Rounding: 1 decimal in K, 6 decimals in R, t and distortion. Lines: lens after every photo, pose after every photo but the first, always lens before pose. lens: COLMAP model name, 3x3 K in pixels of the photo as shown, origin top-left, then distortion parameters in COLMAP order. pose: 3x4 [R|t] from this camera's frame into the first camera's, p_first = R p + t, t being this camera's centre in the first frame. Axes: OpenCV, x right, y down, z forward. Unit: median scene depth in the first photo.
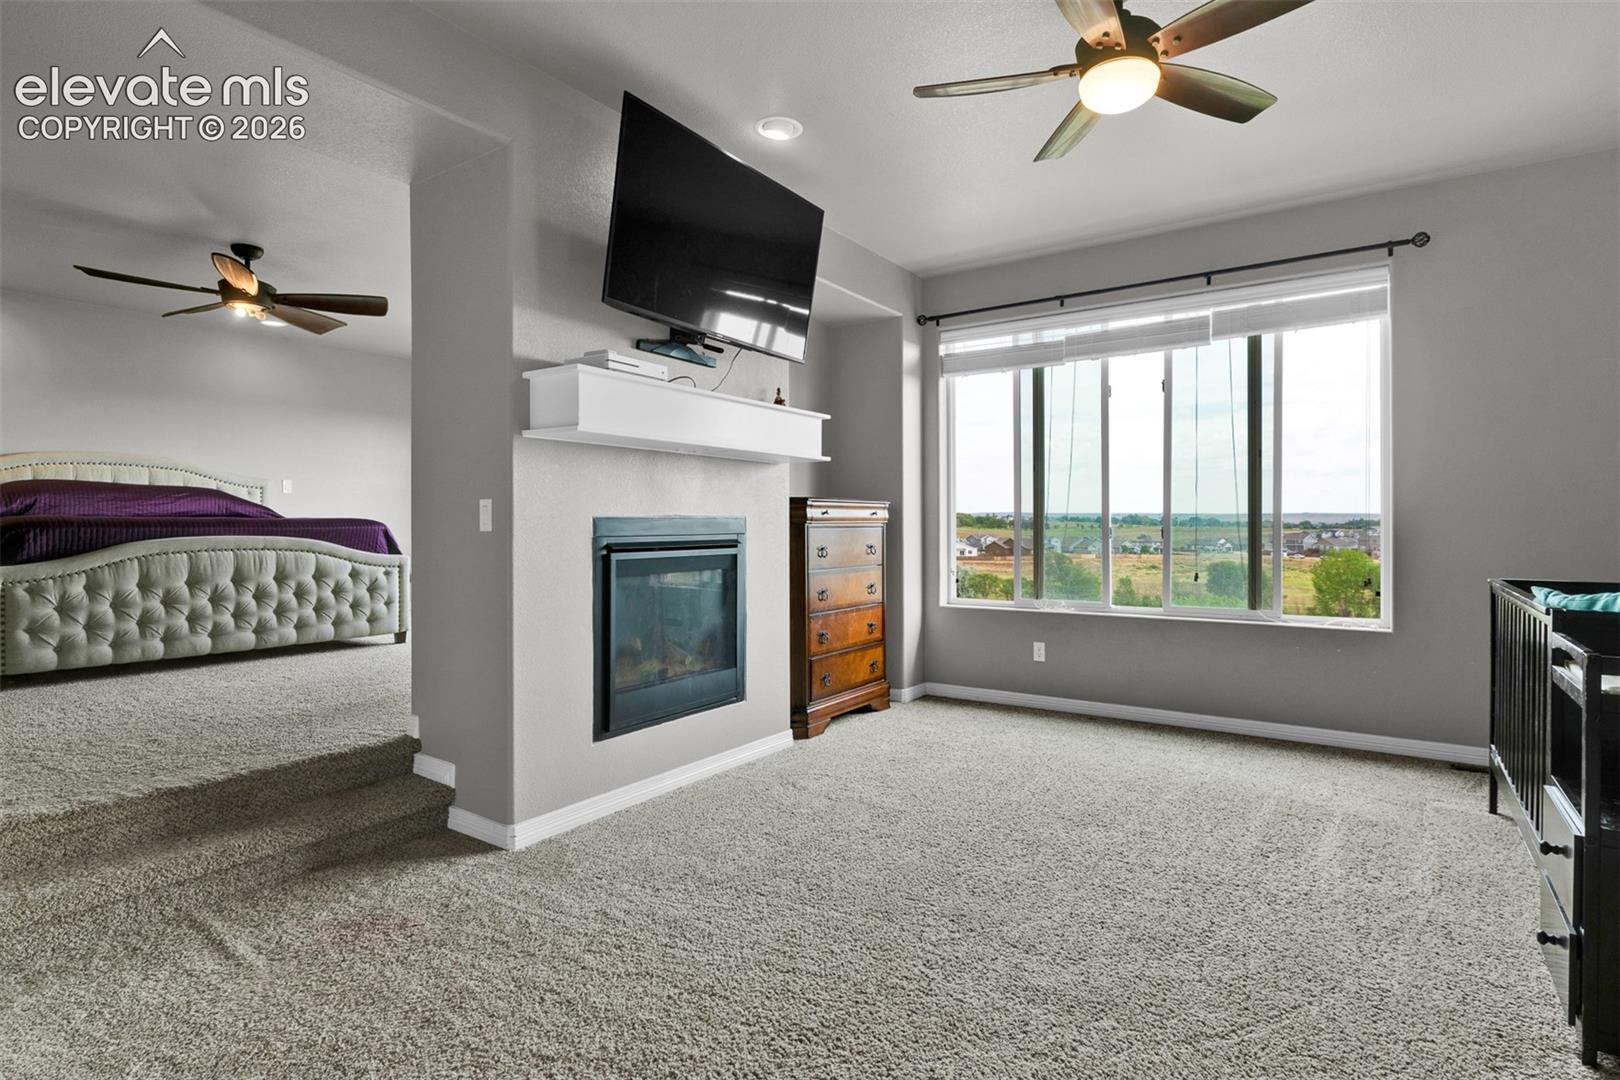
lens RADIAL K [[817.5, 0, 817.2], [0, 817.5, 528.8], [0, 0, 1]] dist [0.000964, -0.007556]
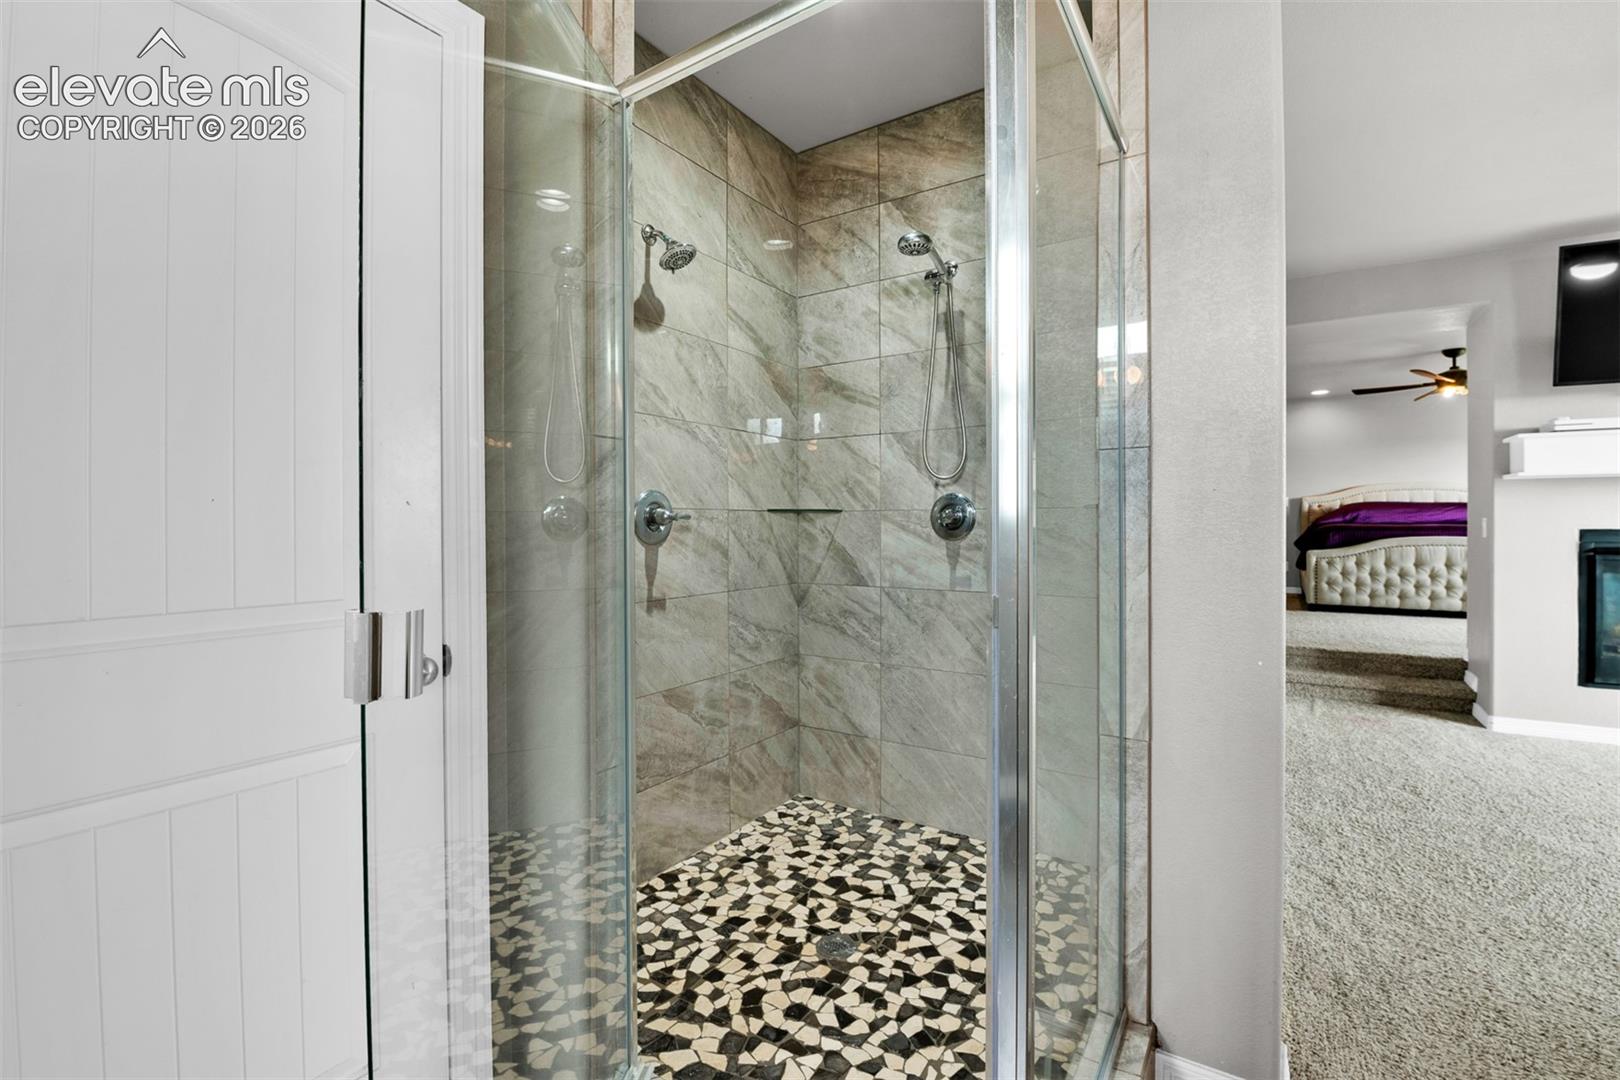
lens RADIAL K [[718.0, 0, 814.0], [0, 718.0, 525.9], [0, 0, 1]] dist [-0.011880, -0.001957]
pose [[0.023112, 0.001806, -0.999731, 0.642293], [-0.001598, 0.999997, 0.001769, -0.012783], [0.999732, 0.001557, 0.023115, -0.251157]]
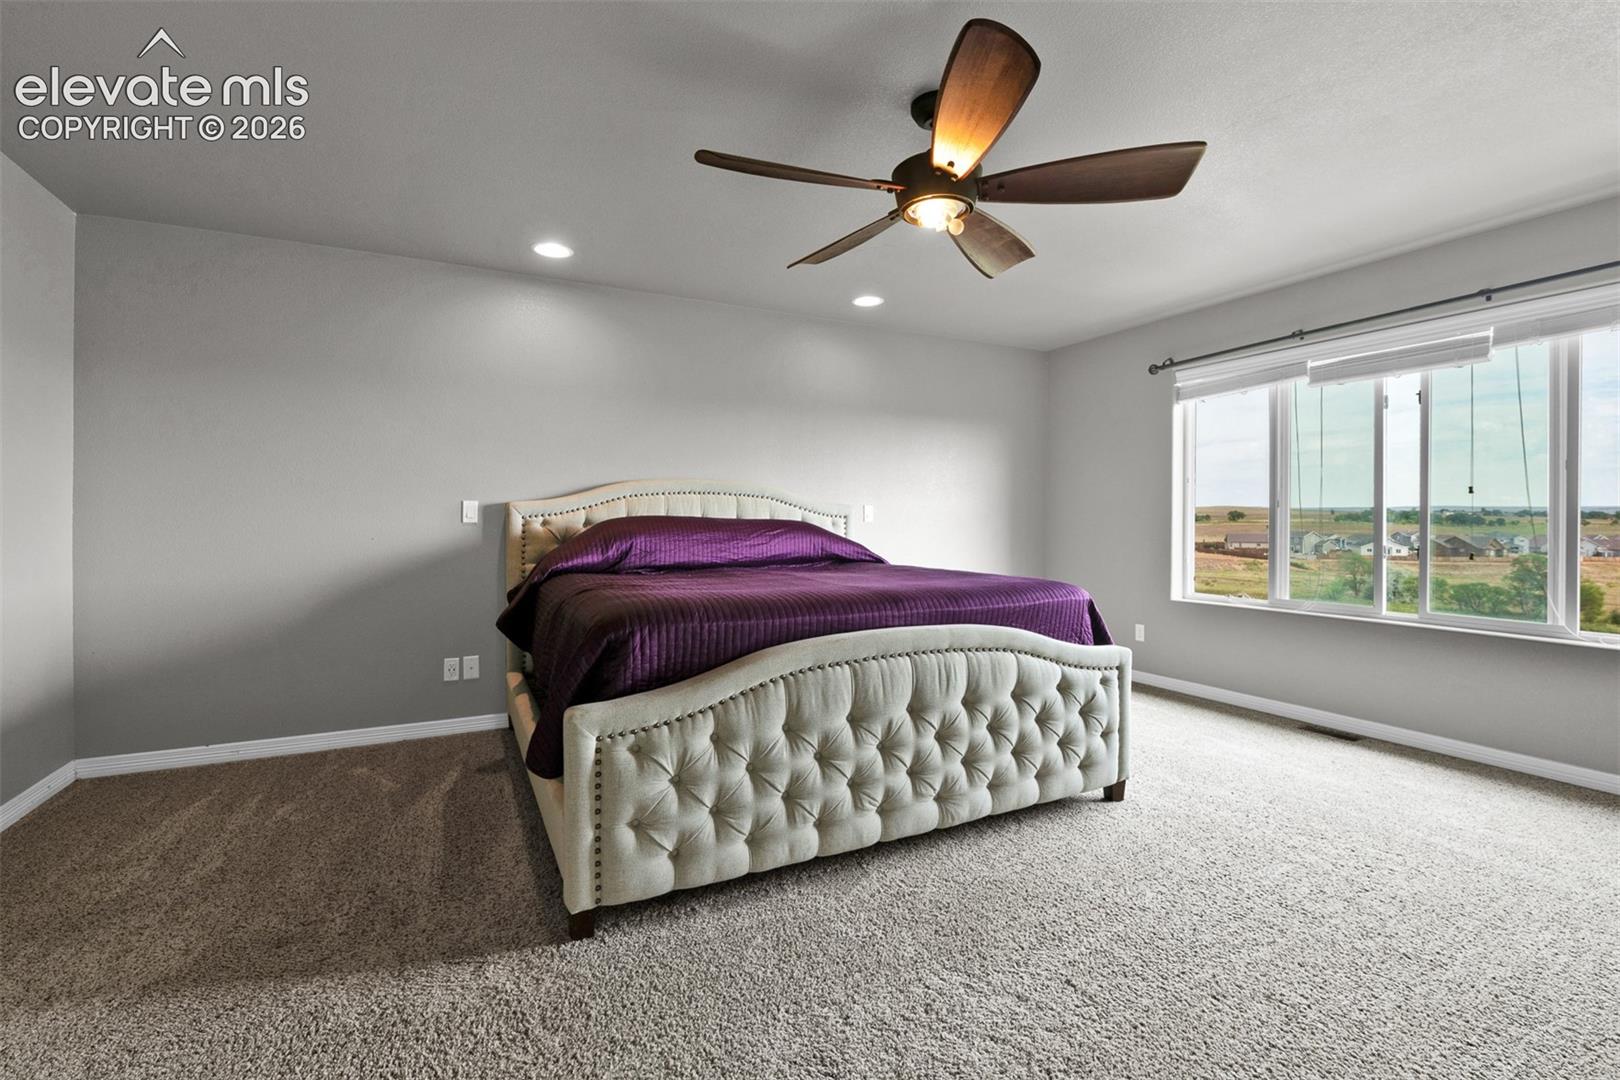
lens RADIAL K [[718.0, 0, 808.5], [0, 718.0, 516.8], [0, 0, 1]] dist [-0.011880, -0.001957]
pose [[0.877893, -0.000525, -0.478856, -0.565364], [-0.003634, 0.999963, -0.007758, -0.066170], [0.478843, 0.008551, 0.877859, 0.561356]]
